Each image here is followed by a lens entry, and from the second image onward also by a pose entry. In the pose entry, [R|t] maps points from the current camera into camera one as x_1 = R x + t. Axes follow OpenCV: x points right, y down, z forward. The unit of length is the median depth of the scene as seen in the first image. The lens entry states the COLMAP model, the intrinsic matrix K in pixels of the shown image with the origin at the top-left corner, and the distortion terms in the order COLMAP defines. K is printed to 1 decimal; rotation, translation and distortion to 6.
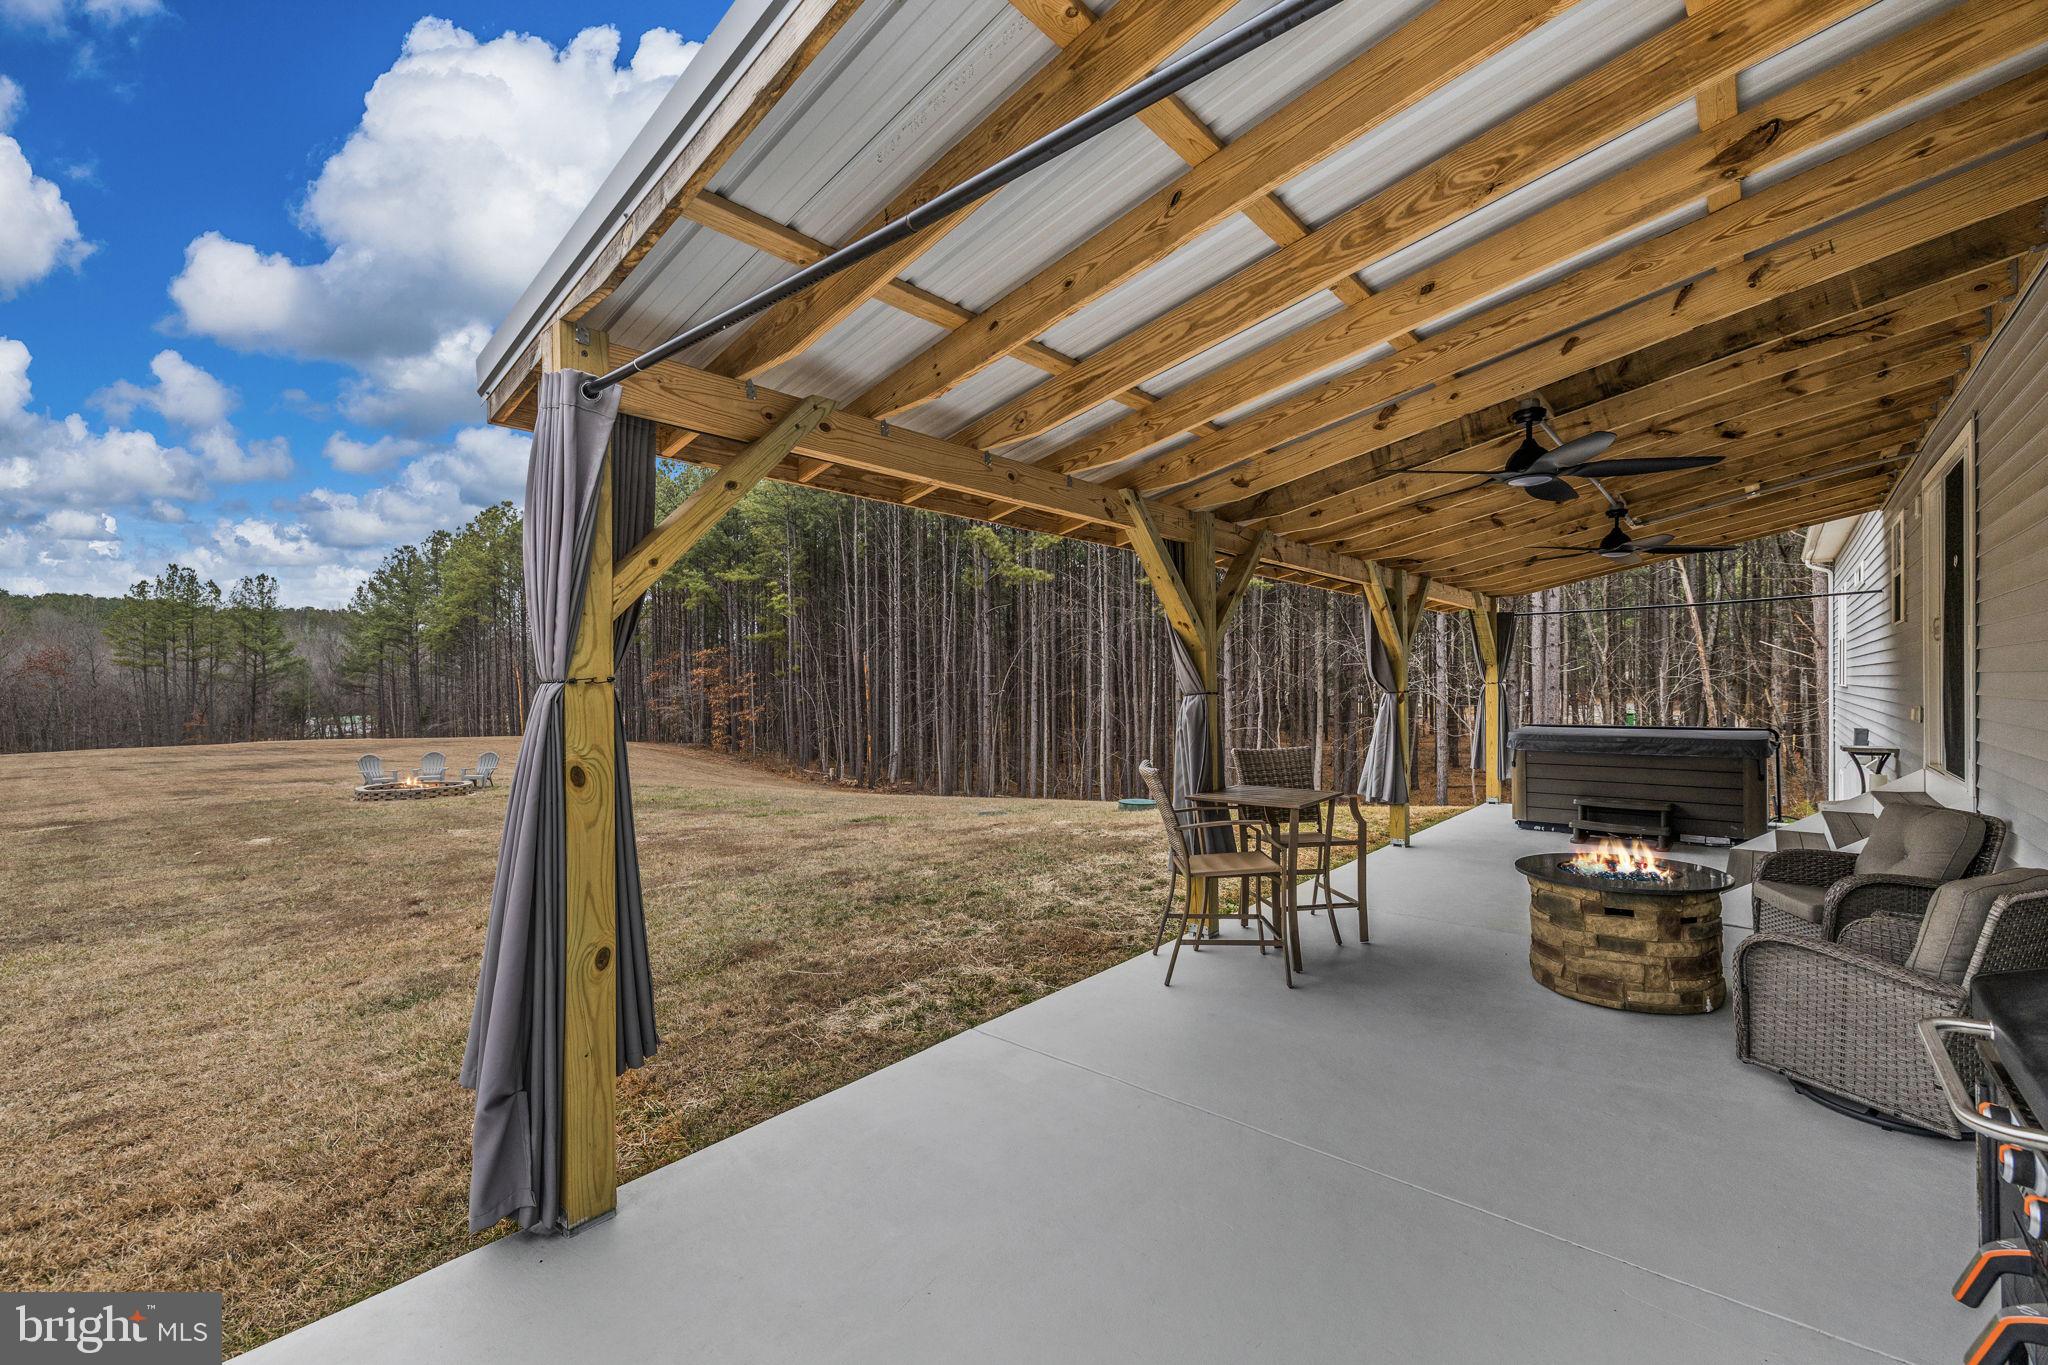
lens RADIAL K [[858.6, 0, 1009.8], [0, 858.6, 687.3], [0, 0, 1]] dist [0.000855, 0.000179]
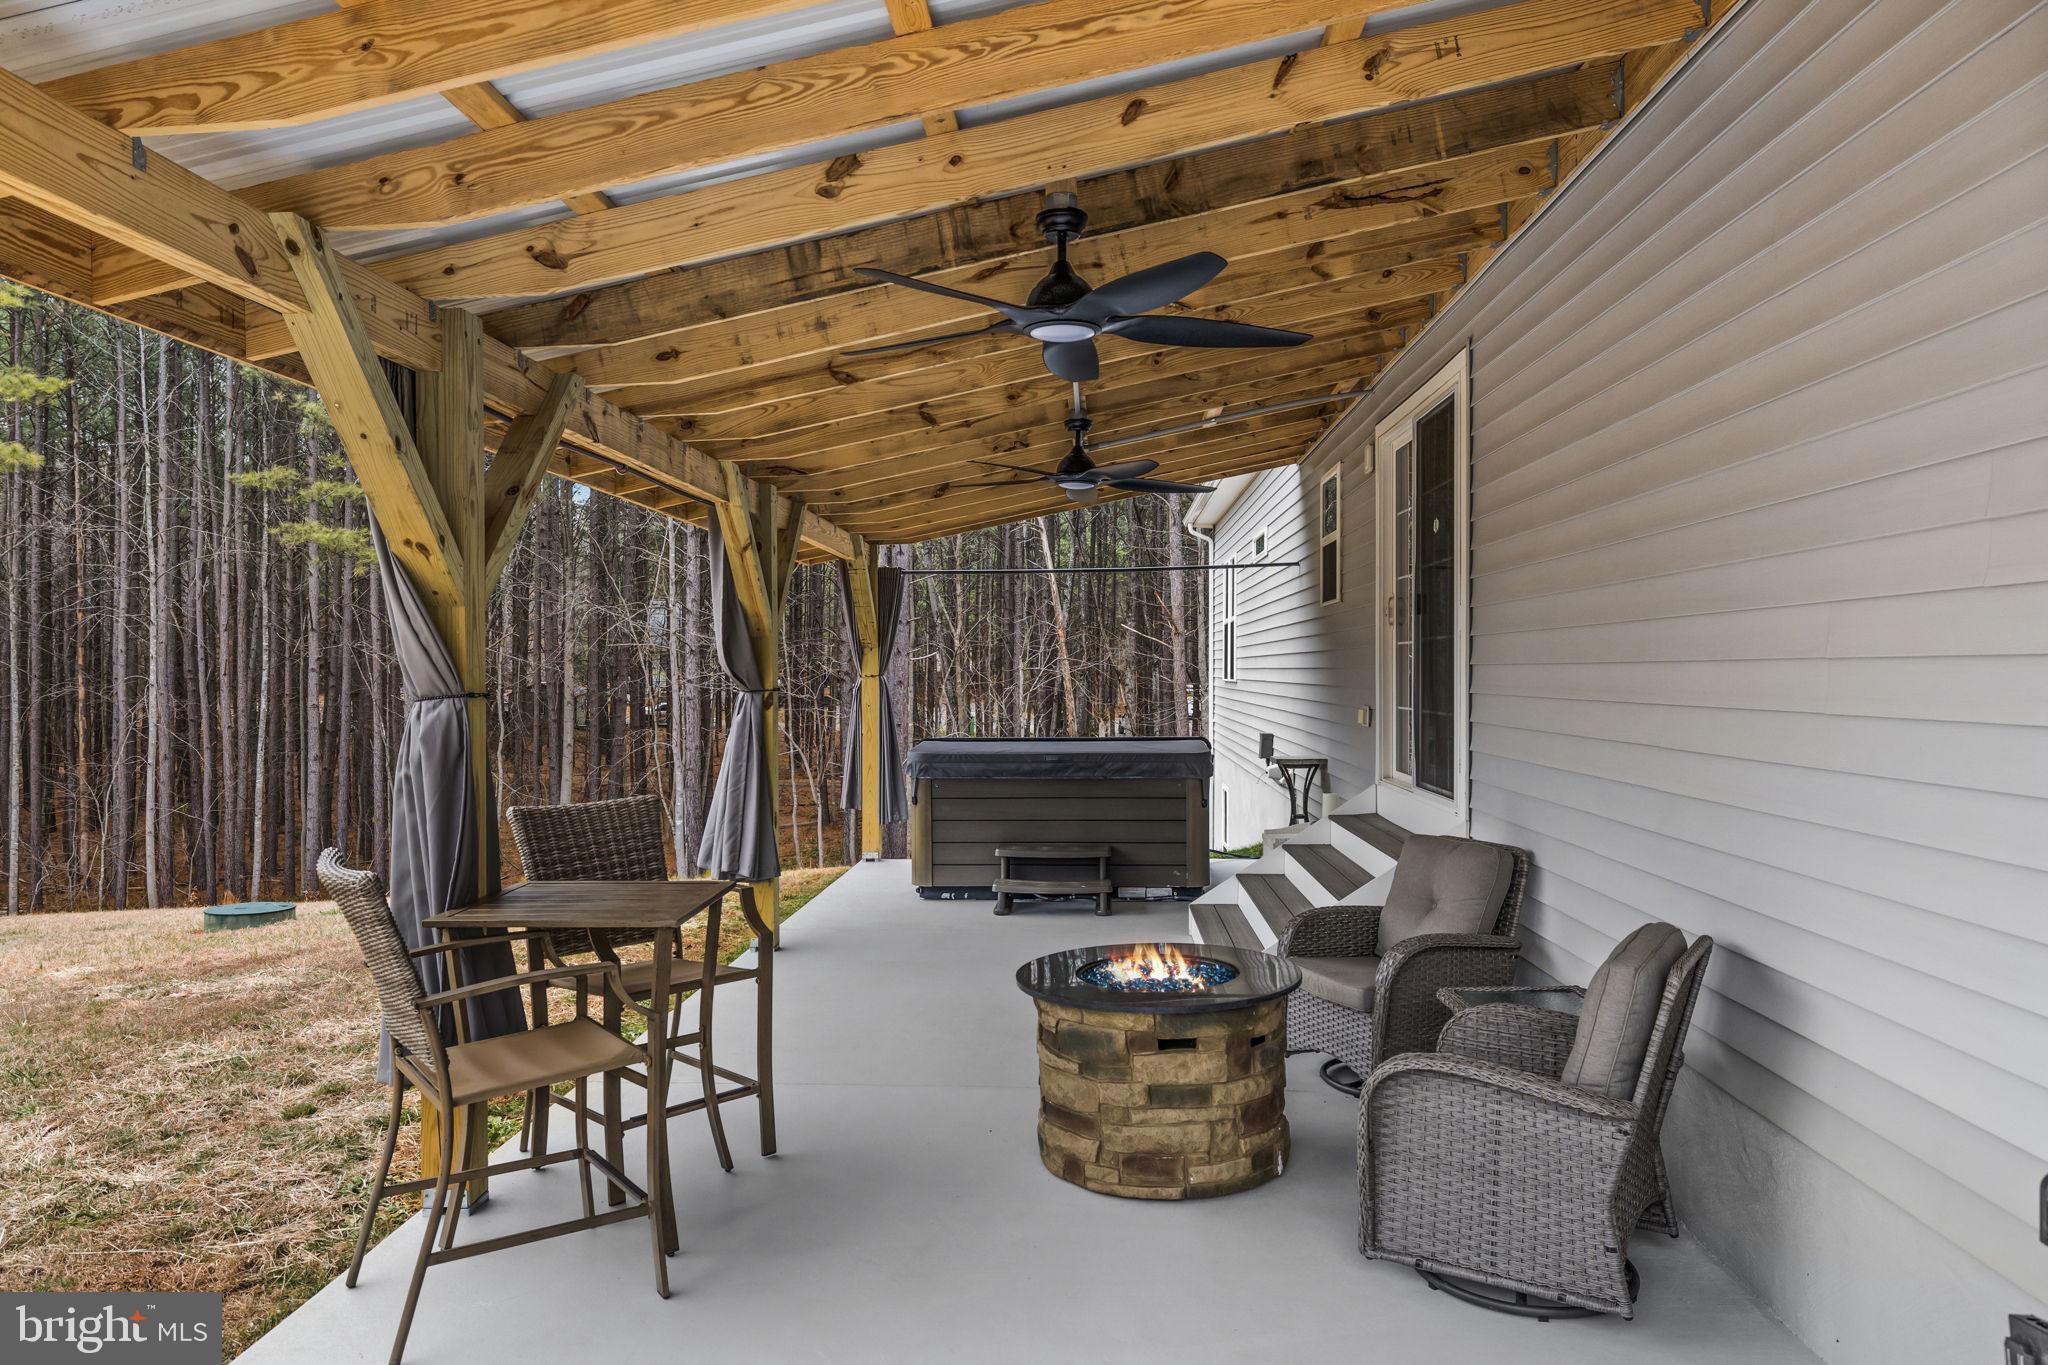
lens RADIAL K [[1390.2, 0, 1020.9], [0, 1390.2, 675.0], [0, 0, 1]] dist [-0.001582, 0.001559]
pose [[0.784015, 0.003903, 0.620730, -0.005966], [-0.001075, 0.999987, -0.004930, -0.000808], [-0.620741, 0.003198, 0.784009, 0.211116]]
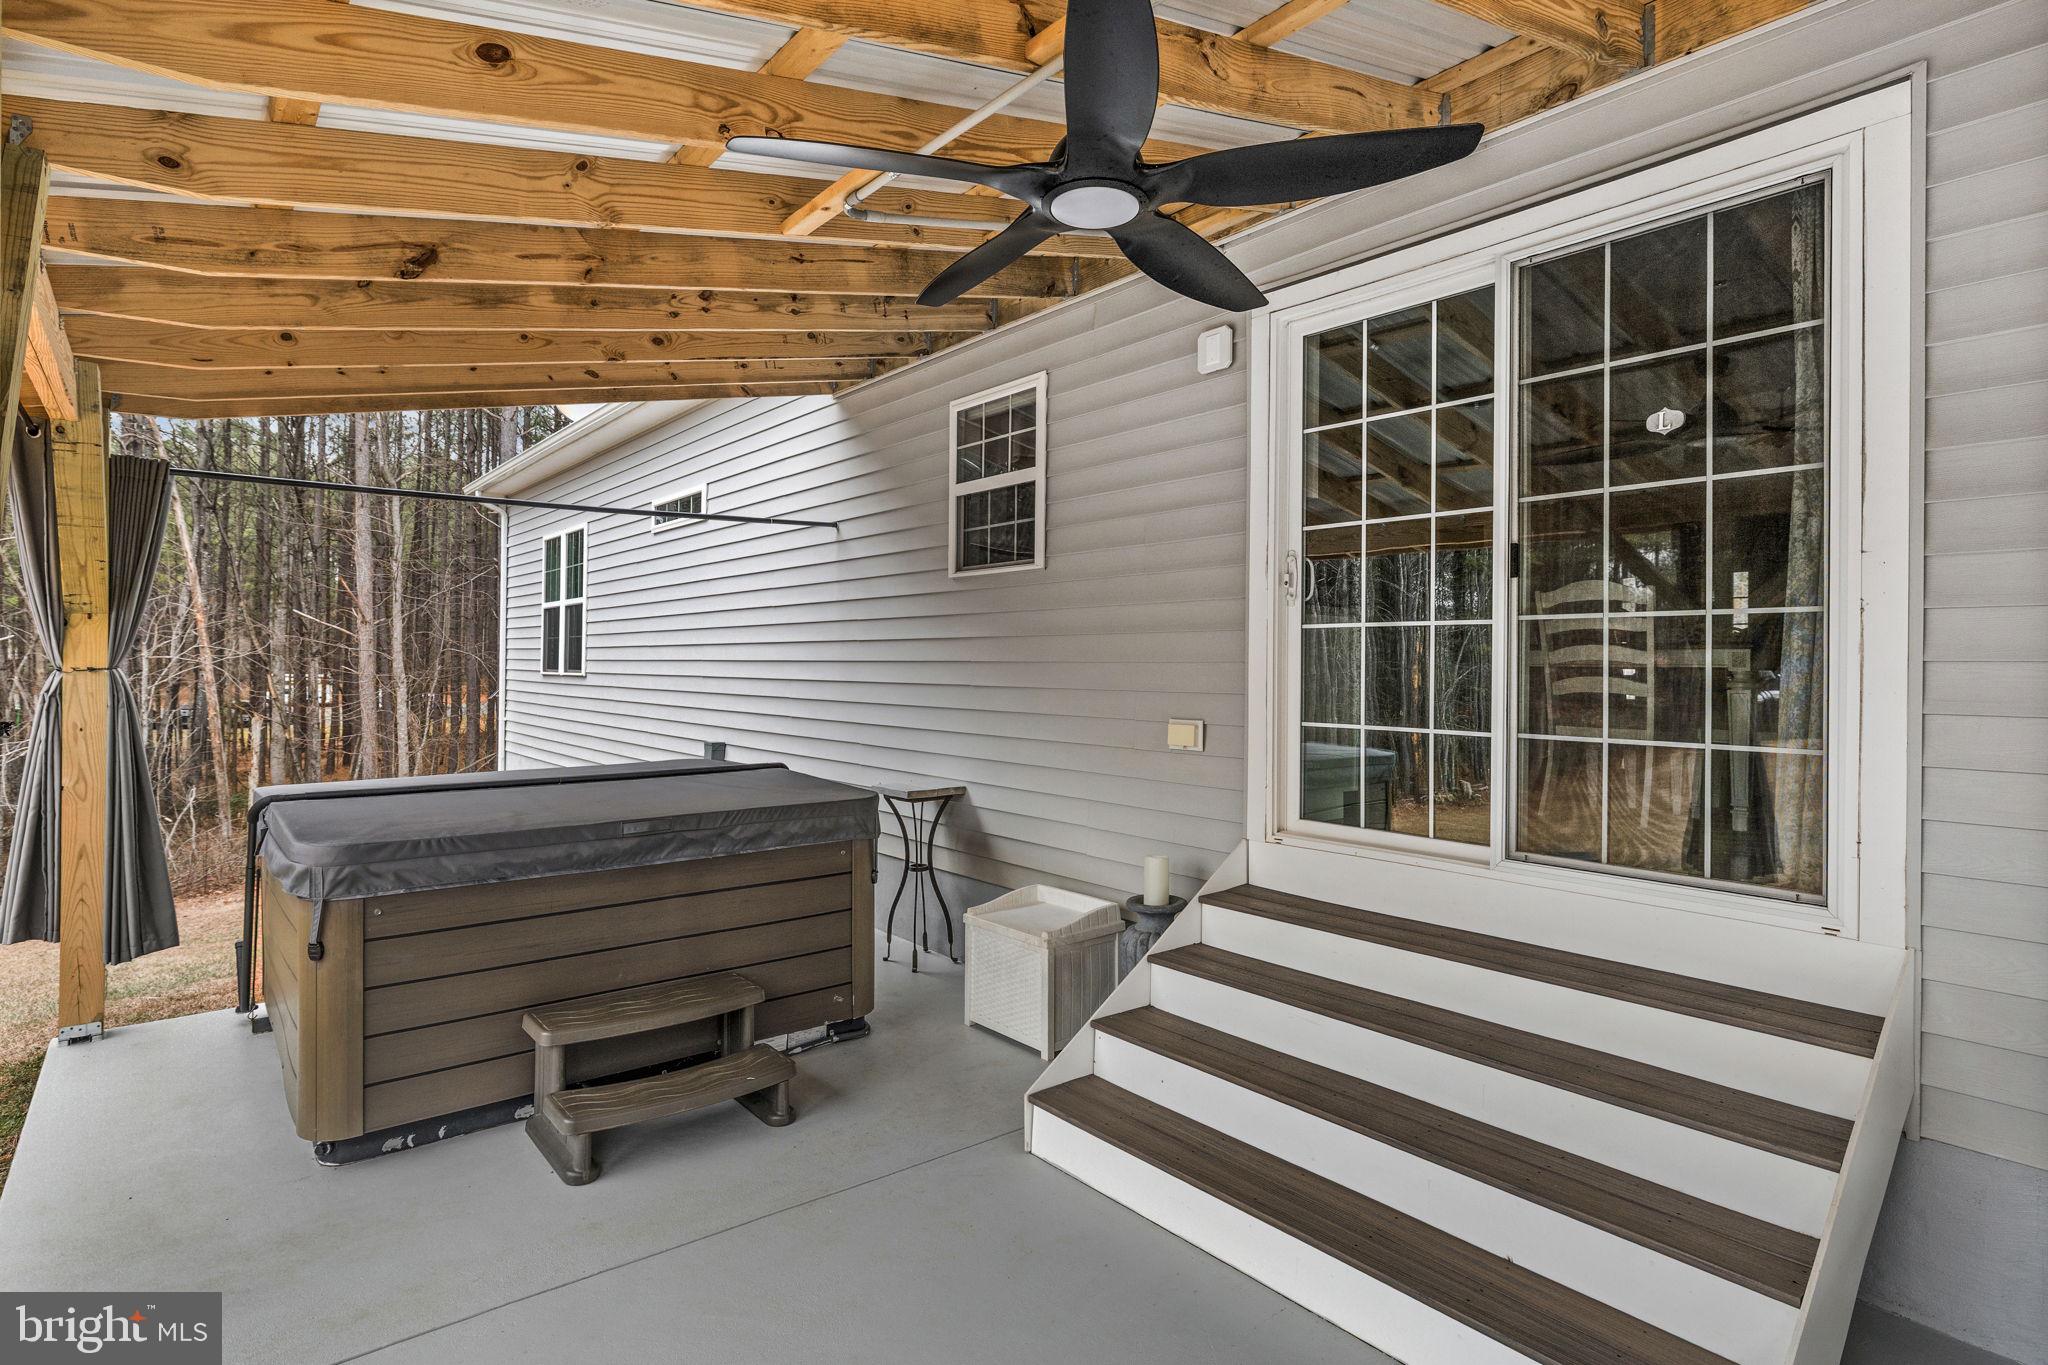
lens RADIAL K [[1031.0, 0, 981.4], [0, 1031.0, 666.4], [0, 0, 1]] dist [0.000759, 0.000568]
pose [[0.176169, 0.007376, 0.984332, 0.475281], [-0.003689, 0.999970, -0.006833, -0.008049], [-0.984353, -0.002428, 0.176191, 1.206311]]
